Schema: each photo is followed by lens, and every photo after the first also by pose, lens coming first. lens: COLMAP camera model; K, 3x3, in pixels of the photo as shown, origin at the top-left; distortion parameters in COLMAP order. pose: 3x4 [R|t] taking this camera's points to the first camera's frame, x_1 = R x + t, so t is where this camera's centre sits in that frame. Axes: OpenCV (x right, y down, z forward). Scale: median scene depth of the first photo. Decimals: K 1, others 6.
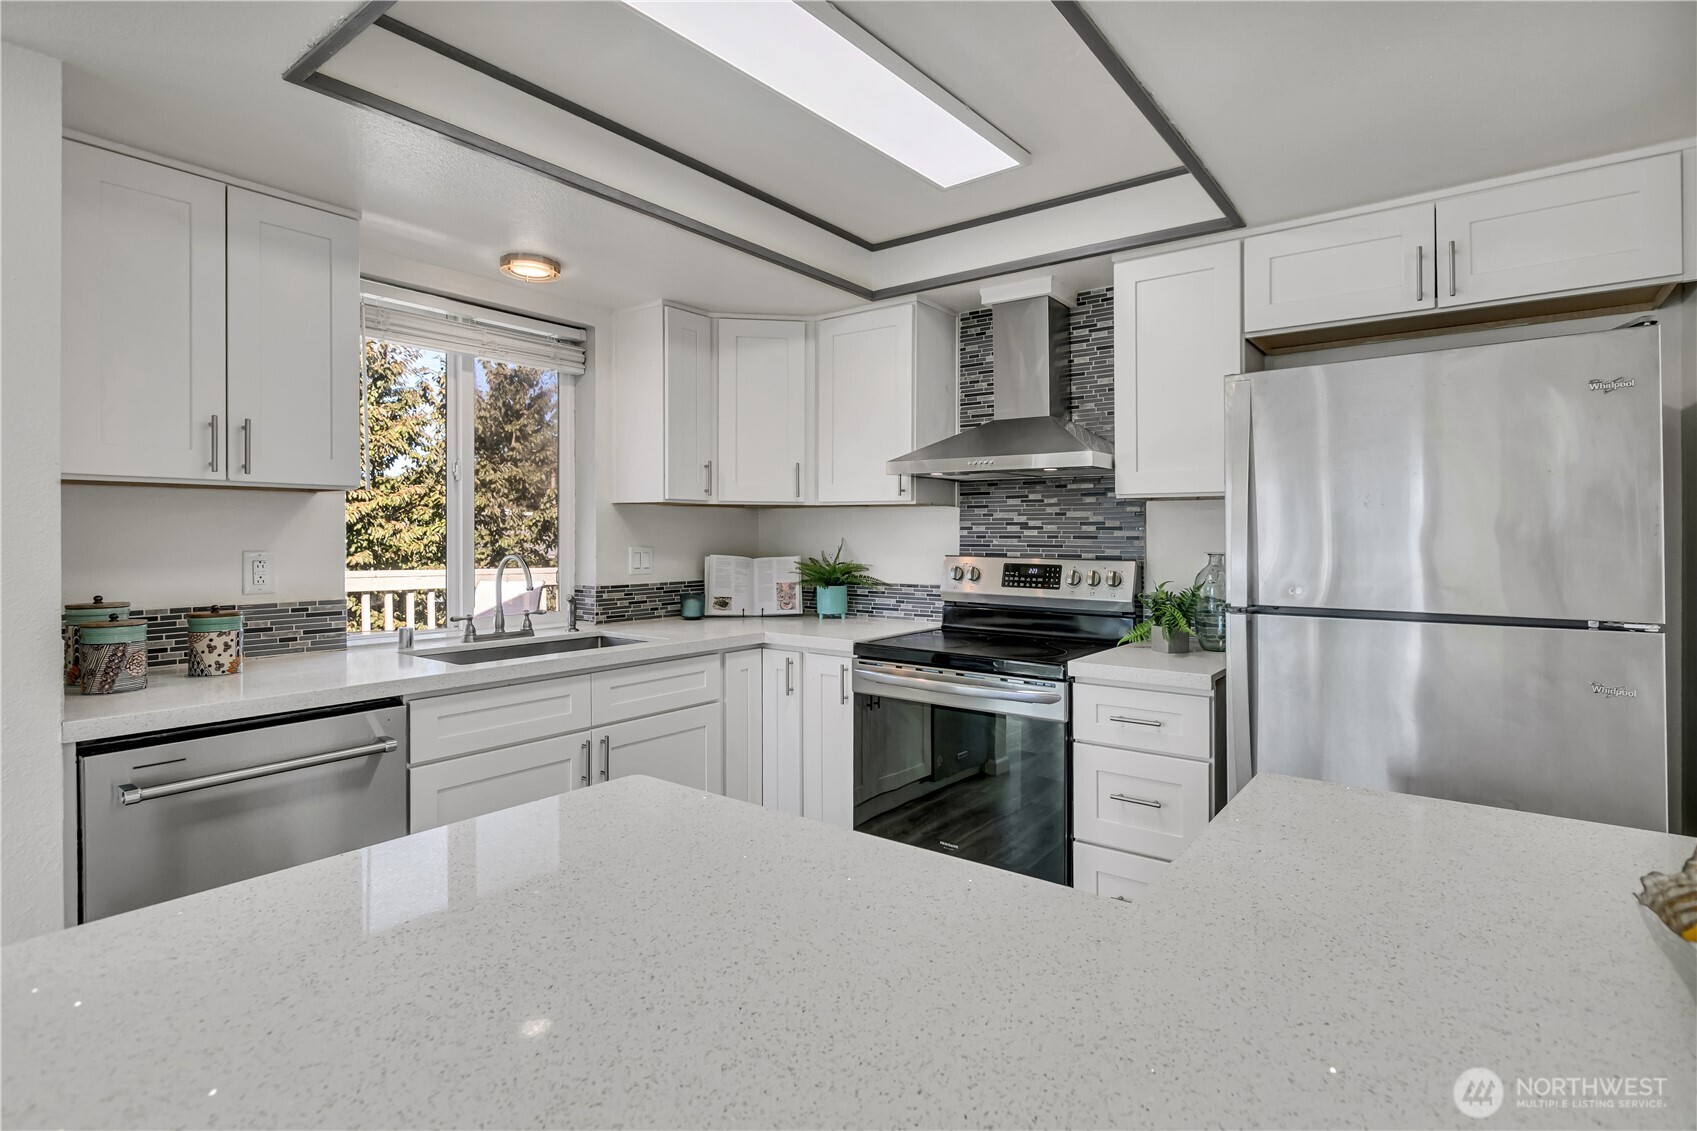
lens RADIAL K [[853.0, 0, 856.8], [0, 853.0, 531.6], [0, 0, 1]] dist [0.000984, -0.000007]
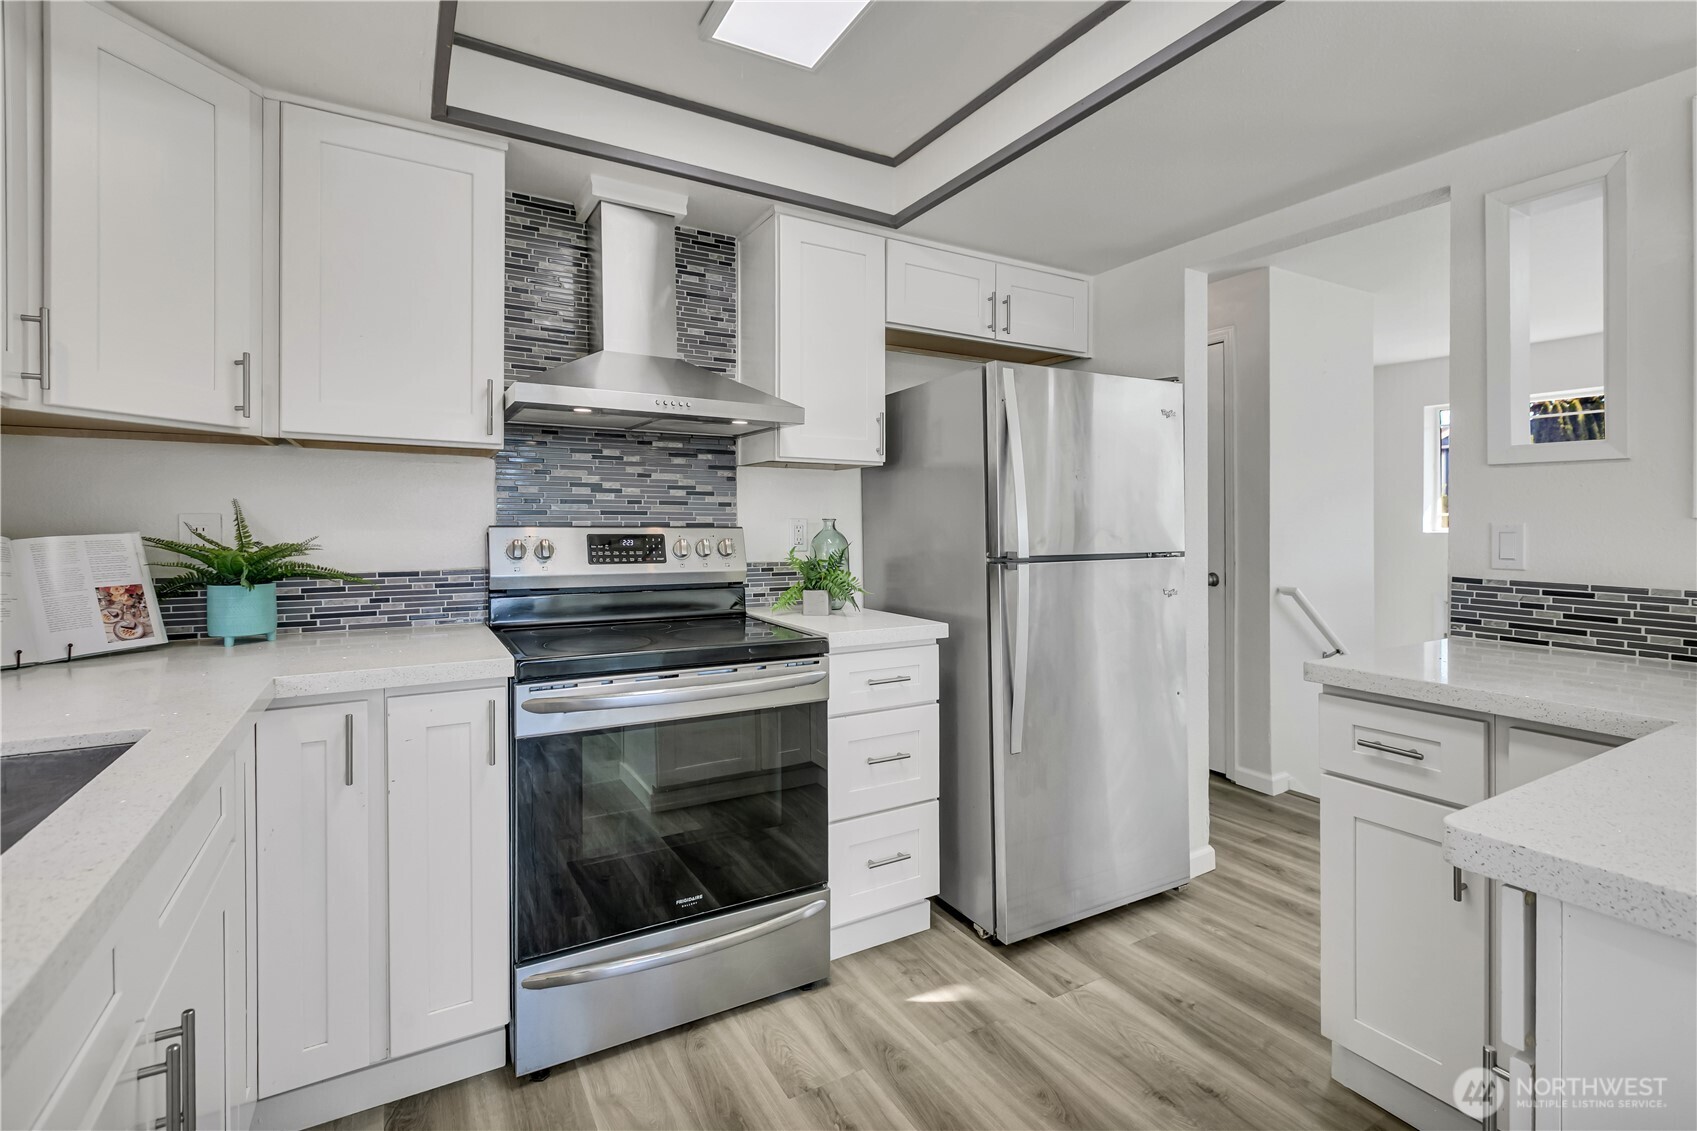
lens RADIAL K [[786.8, 0, 854.2], [0, 786.8, 523.6], [0, 0, 1]] dist [0.000089, -0.000502]
pose [[0.371095, -0.004789, 0.928583, -0.409451], [-0.006004, 0.999953, 0.007556, 0.020229], [-0.928576, -0.008379, 0.371049, 0.505802]]
